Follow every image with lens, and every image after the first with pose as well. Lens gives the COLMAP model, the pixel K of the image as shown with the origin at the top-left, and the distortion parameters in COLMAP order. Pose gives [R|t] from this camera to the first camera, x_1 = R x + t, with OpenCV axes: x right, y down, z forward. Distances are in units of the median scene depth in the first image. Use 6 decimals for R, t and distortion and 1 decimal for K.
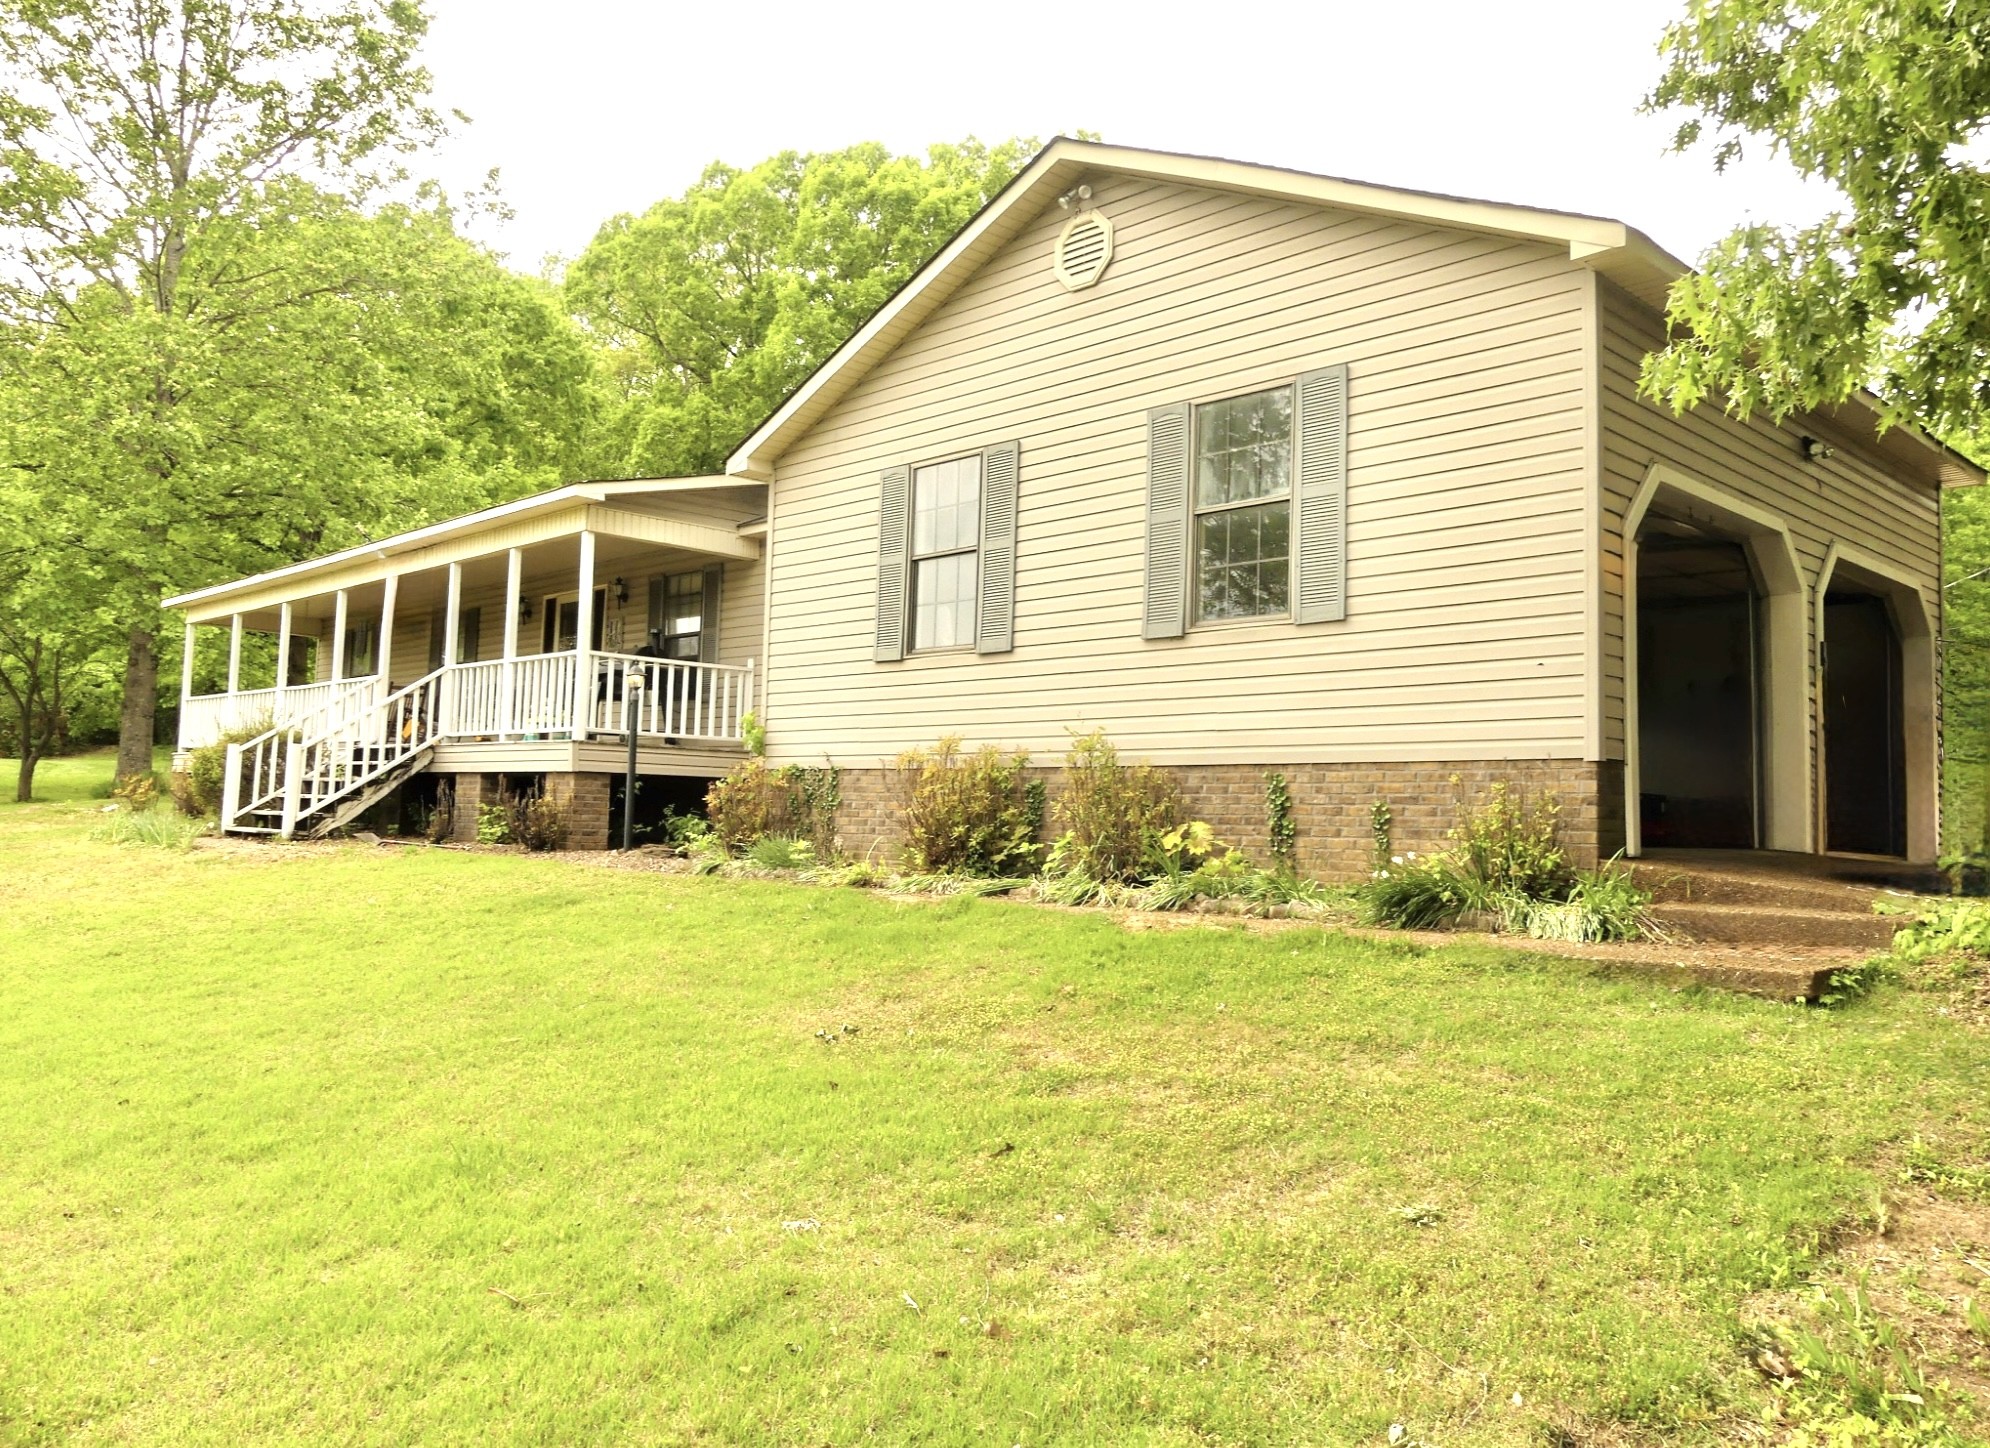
lens RADIAL K [[1500.8, 0, 987.2], [0, 1500.8, 721.9], [0, 0, 1]] dist [-0.003091, -0.000127]
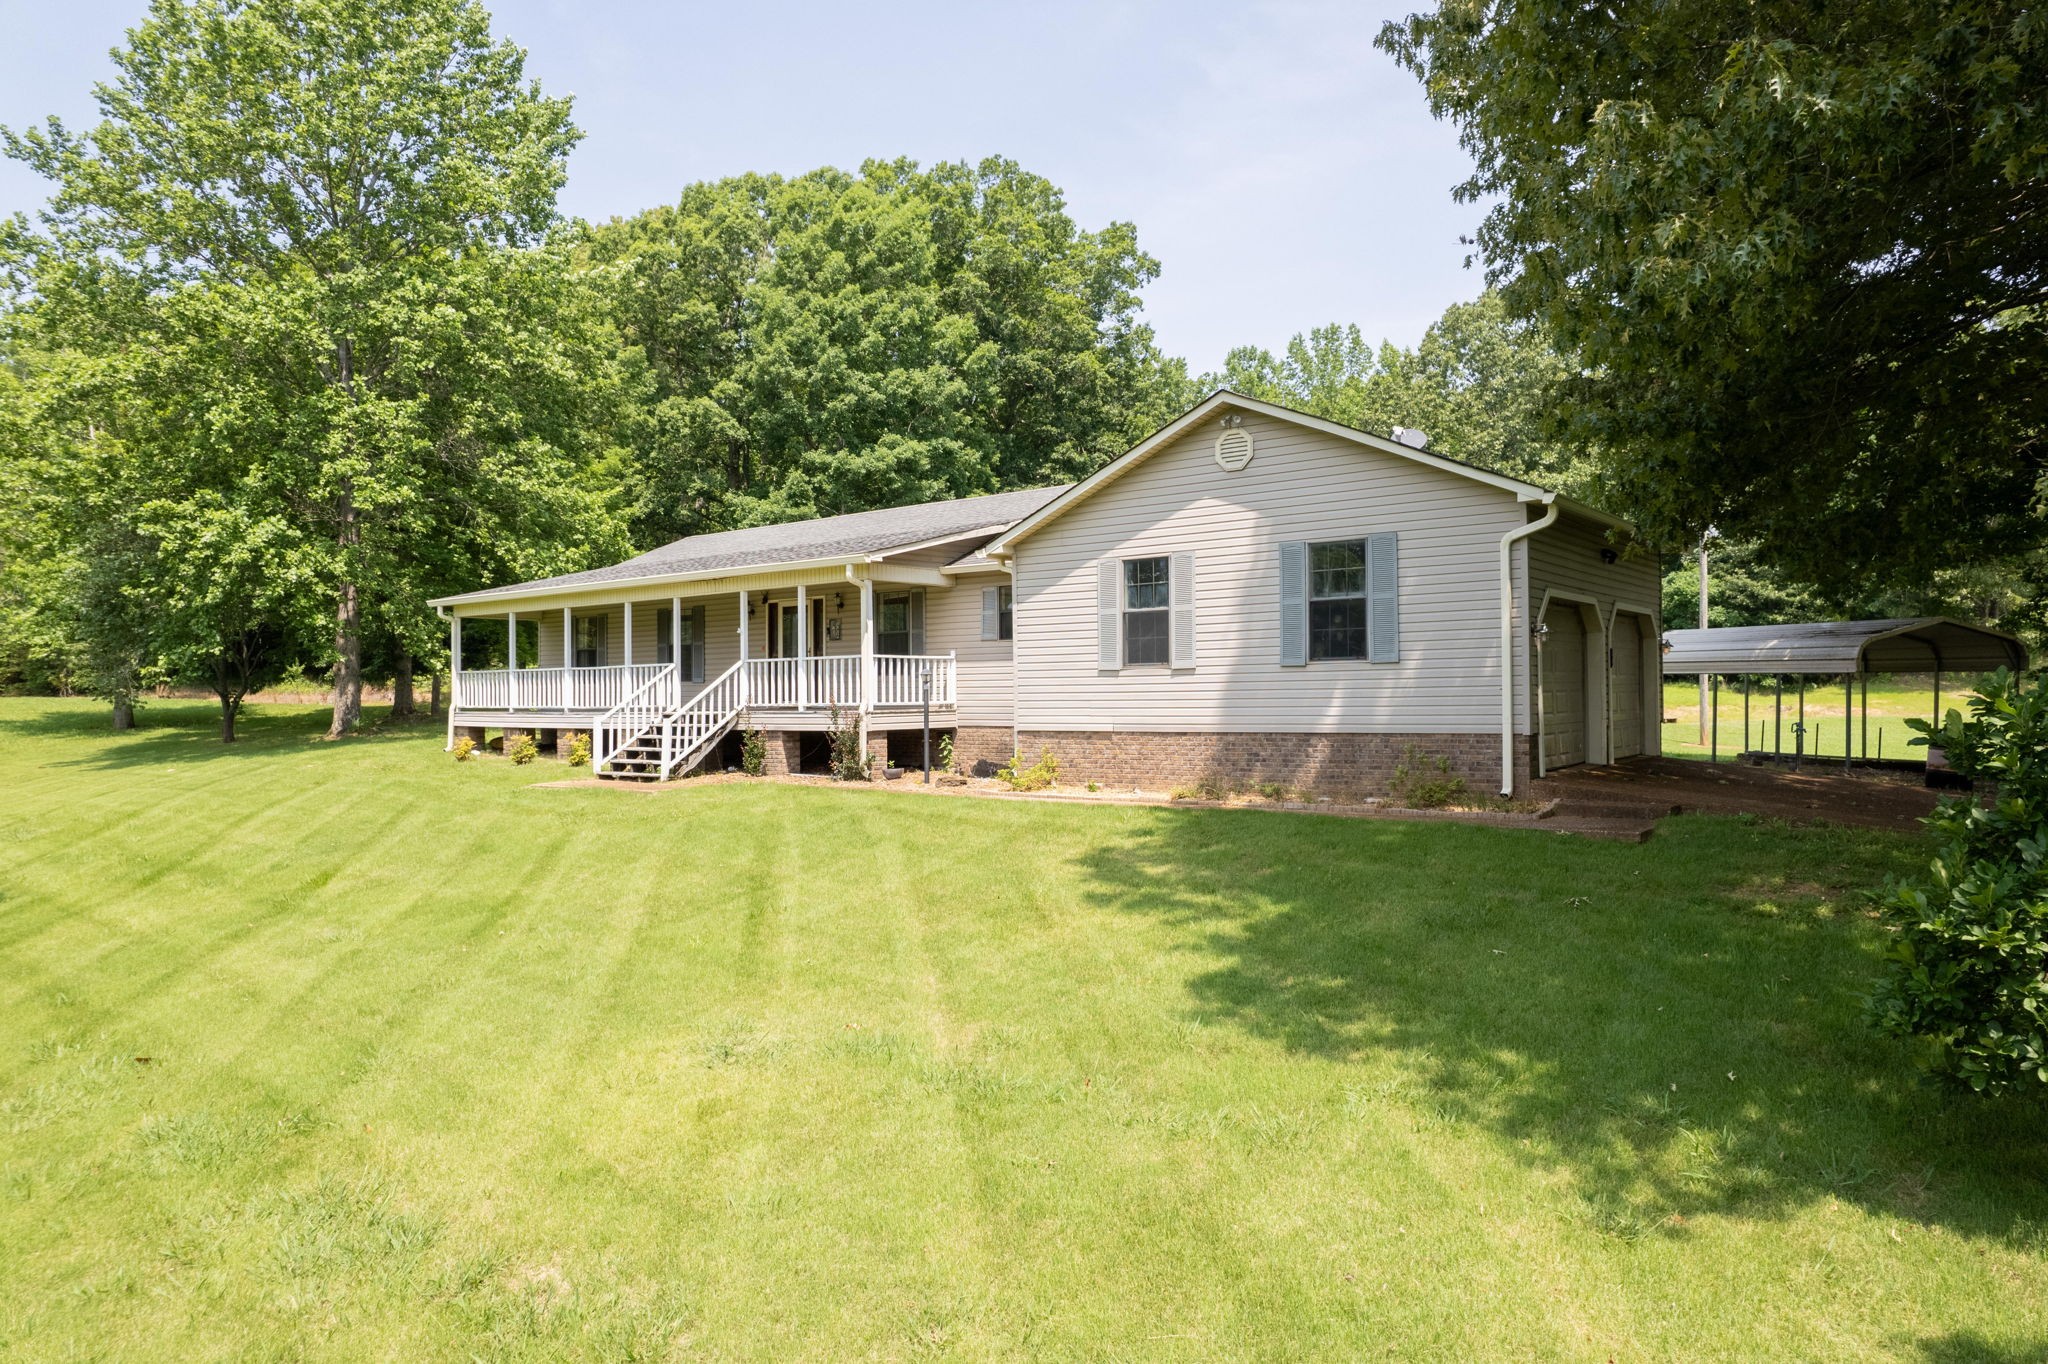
lens RADIAL K [[1330.2, 0, 1016.9], [0, 1330.2, 691.8], [0, 0, 1]] dist [-0.008551, -0.000035]
pose [[0.989345, -0.036362, 0.140975, -0.310936], [0.027484, 0.997545, 0.064416, -0.093747], [-0.142971, -0.059855, 0.987915, -0.411435]]
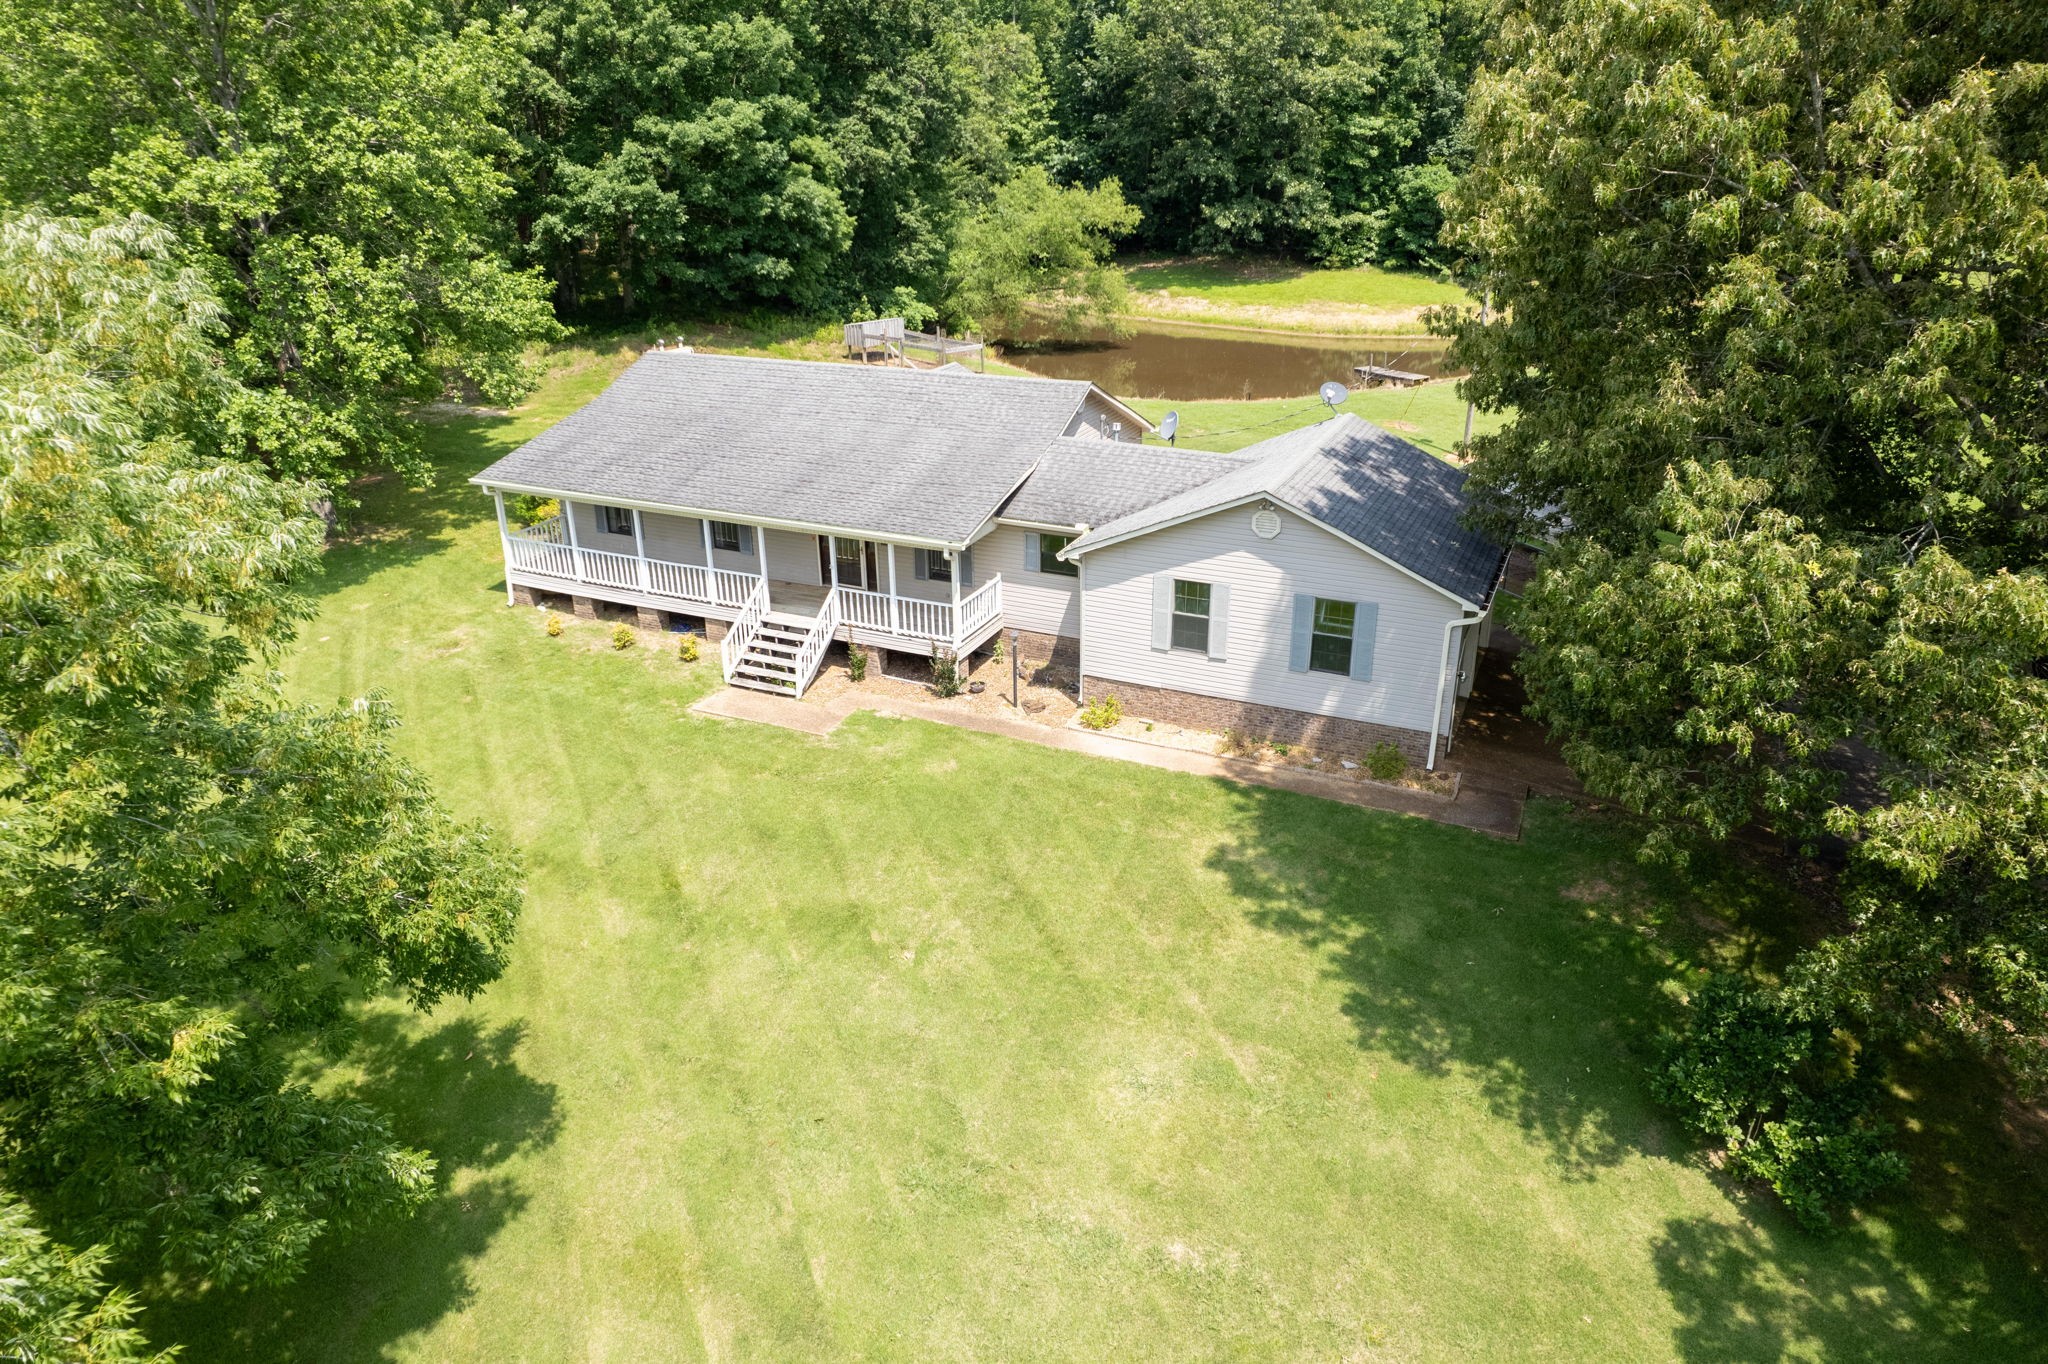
lens RADIAL K [[1330.2, 0, 1035.5], [0, 1330.2, 672.9], [0, 0, 1]] dist [-0.008551, -0.000035]
pose [[0.924460, -0.181357, 0.335384, -0.812965], [0.008003, 0.888667, 0.458483, -0.824482], [-0.381194, -0.421165, 0.822989, -0.625772]]
